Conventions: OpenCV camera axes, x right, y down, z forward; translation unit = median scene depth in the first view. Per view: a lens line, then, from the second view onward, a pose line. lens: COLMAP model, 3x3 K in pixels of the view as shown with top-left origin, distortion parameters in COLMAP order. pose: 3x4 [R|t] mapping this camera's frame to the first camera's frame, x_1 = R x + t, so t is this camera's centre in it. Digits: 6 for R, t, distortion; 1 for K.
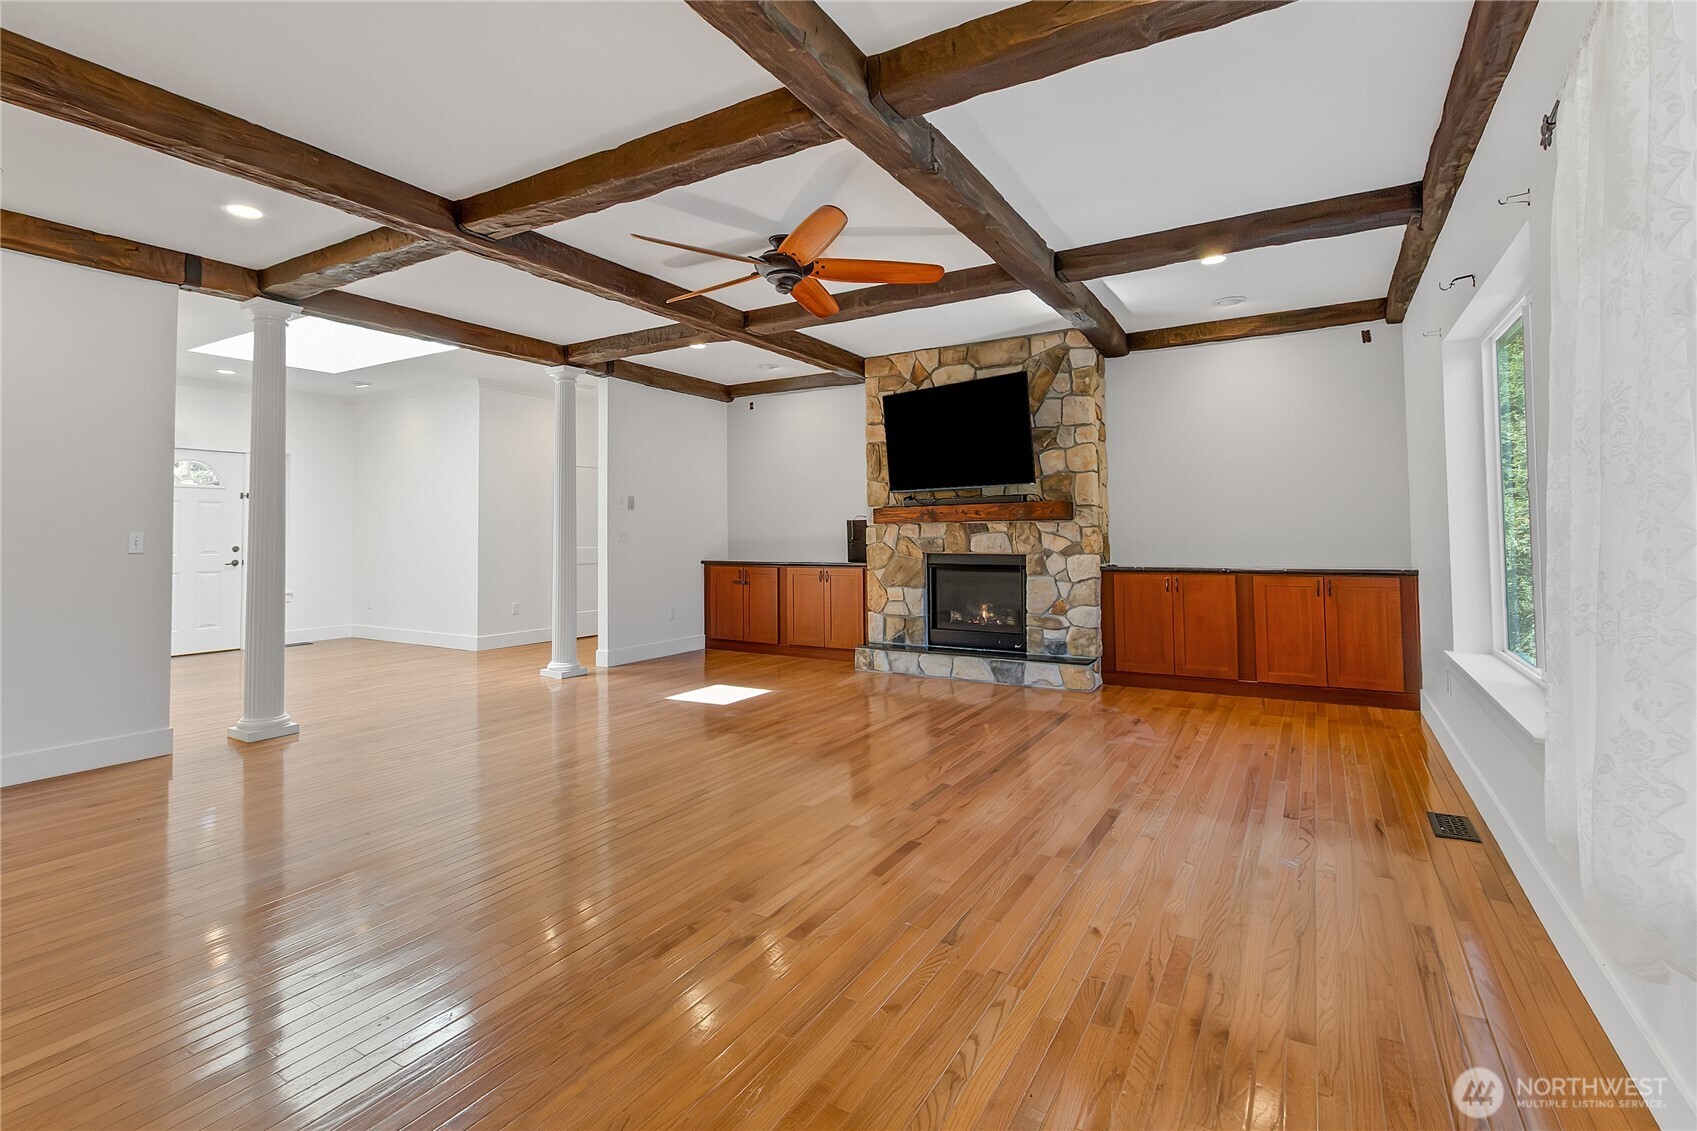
lens RADIAL K [[797.9, 0, 848.1], [0, 797.9, 498.9], [0, 0, 1]] dist [0.001241, 0.000076]
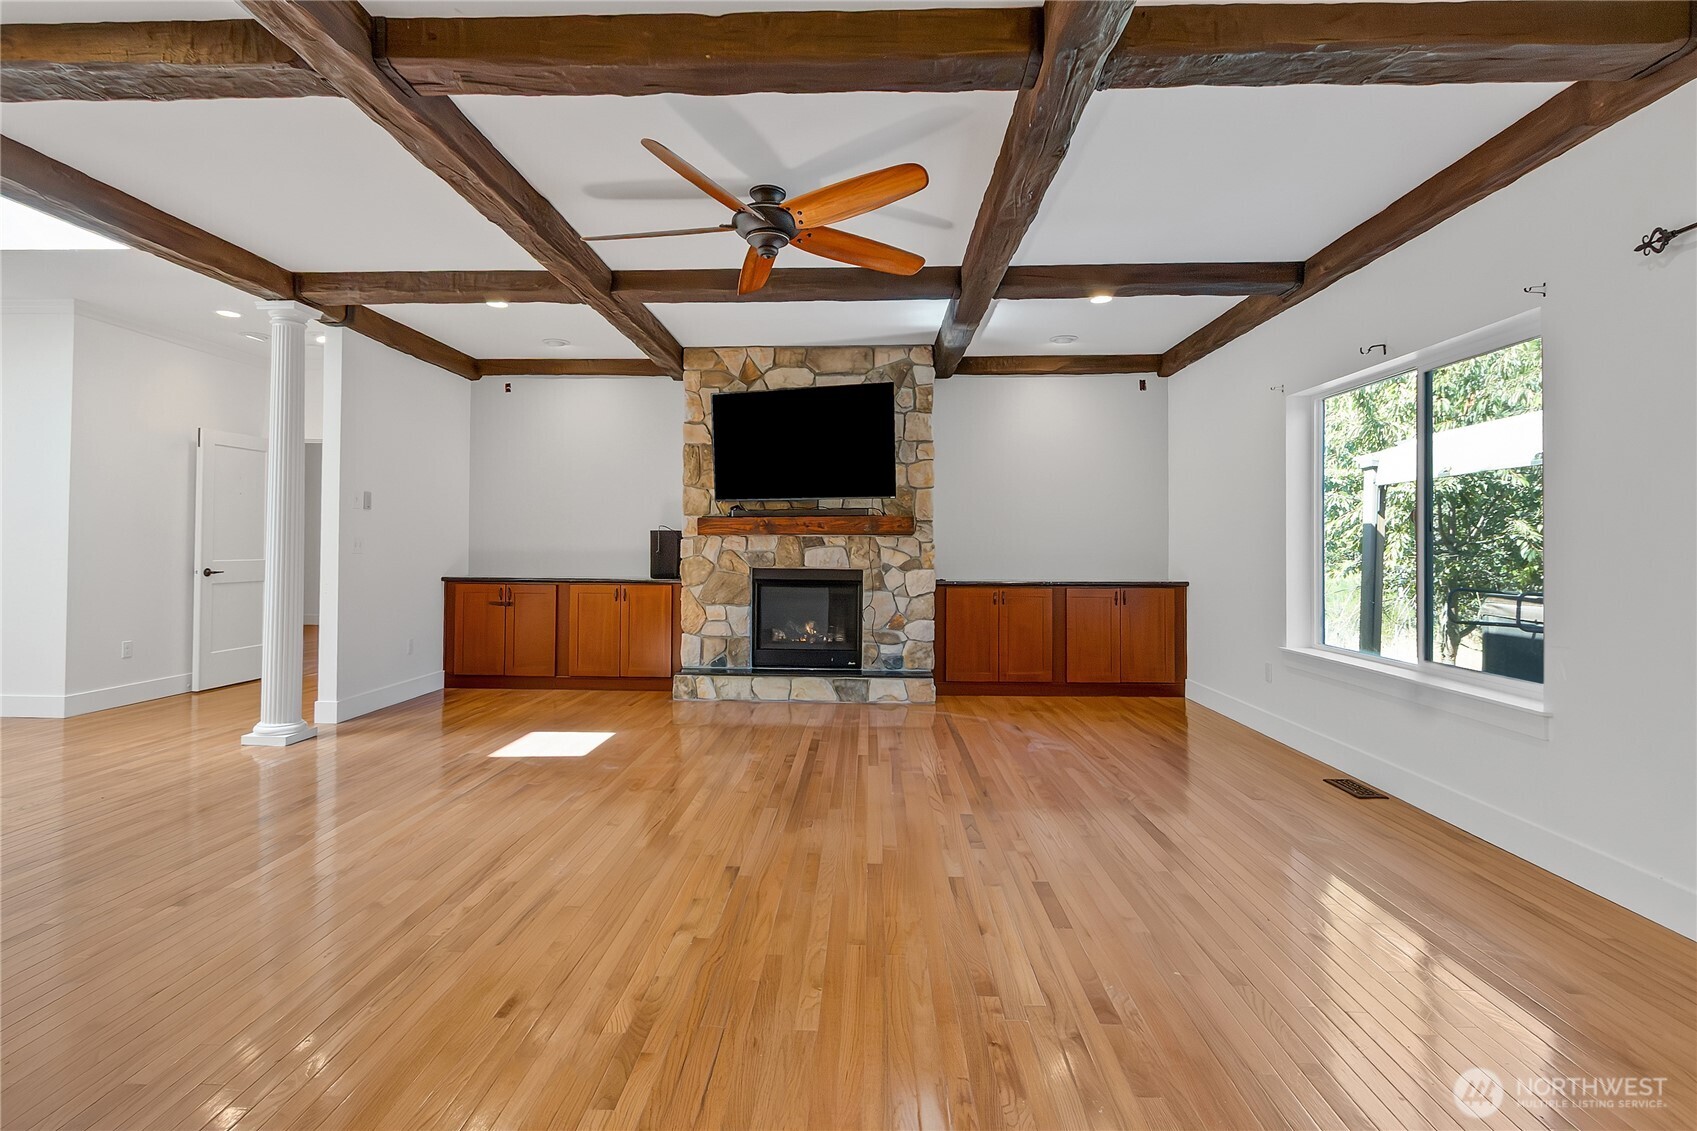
lens RADIAL K [[799.5, 0, 849.8], [0, 799.5, 531.0], [0, 0, 1]] dist [0.001030, 0.000469]
pose [[0.878863, 0.022205, 0.476557, -0.257427], [-0.032777, 0.999366, 0.013882, 0.008988], [-0.475947, -0.027821, 0.879034, 0.141181]]
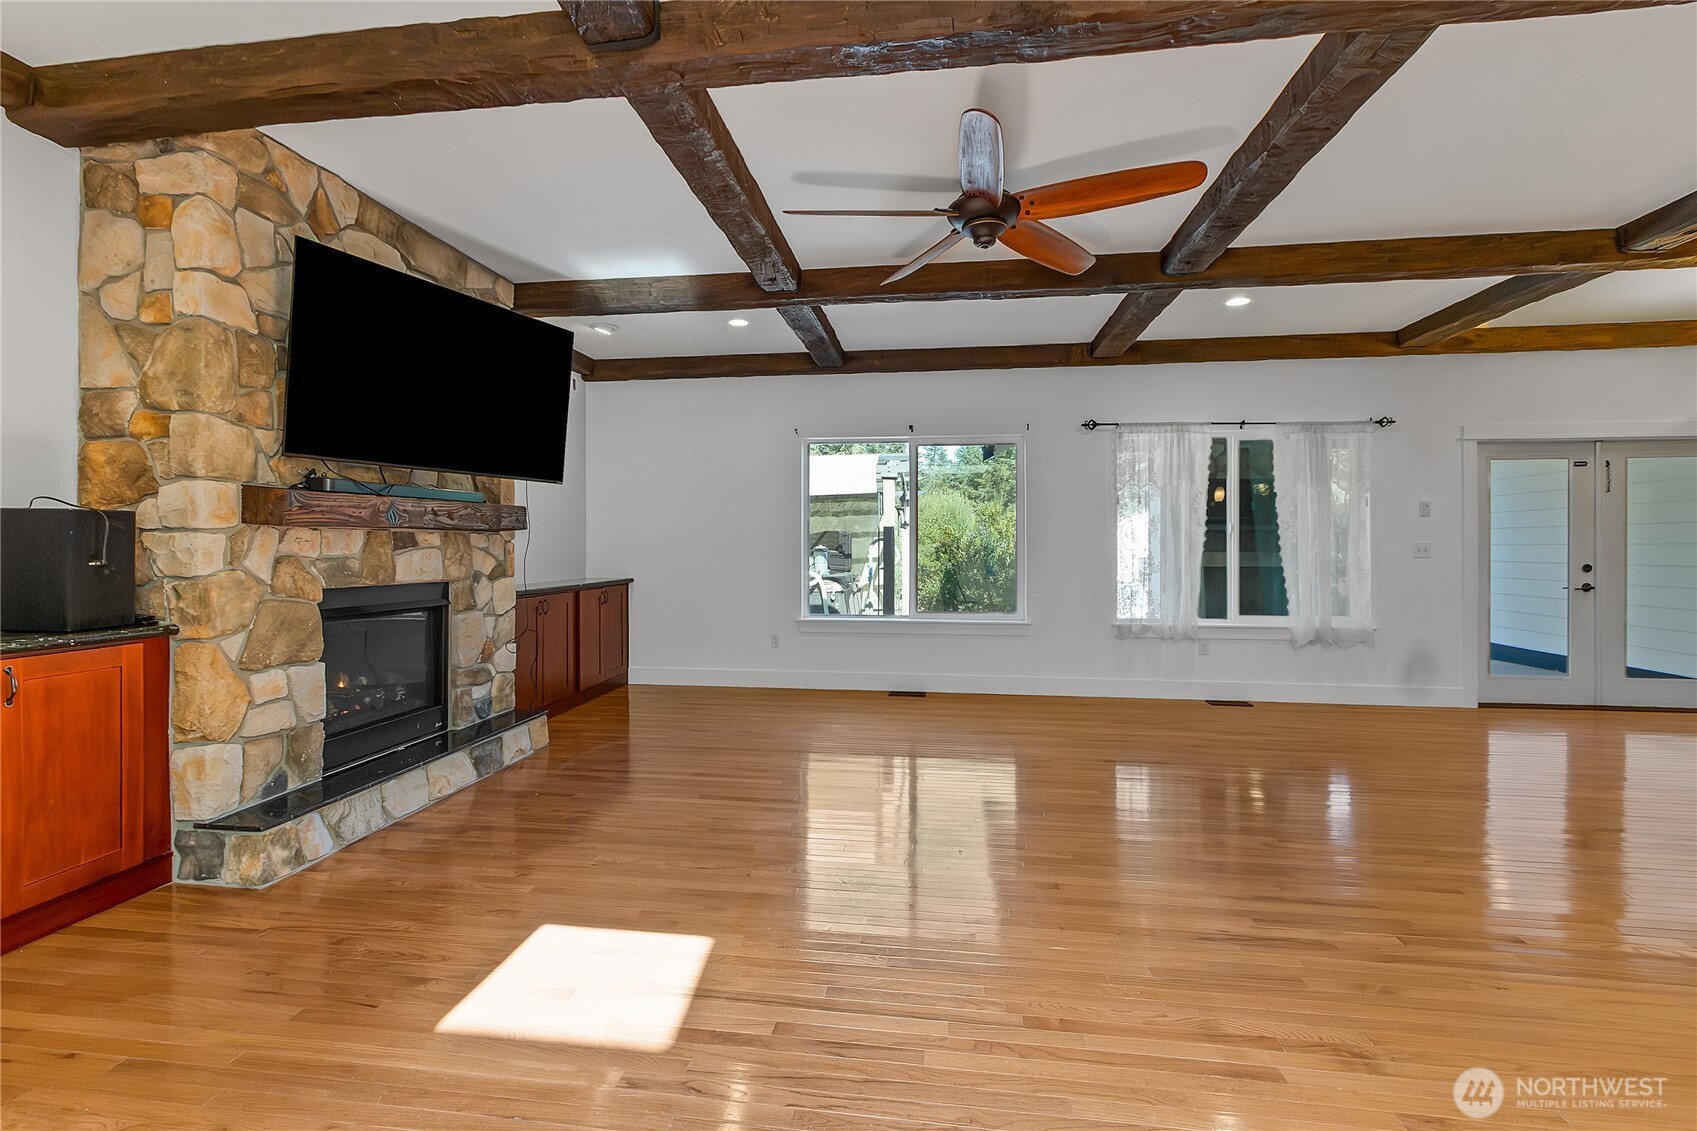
lens RADIAL K [[773.4, 0, 838.3], [0, 773.4, 538.4], [0, 0, 1]] dist [0.001740, 0.000197]
pose [[-0.373064, 0.016203, 0.927664, -0.485570], [-0.039542, 0.998661, -0.033345, 0.041919], [-0.926962, -0.049121, -0.371924, 0.928286]]
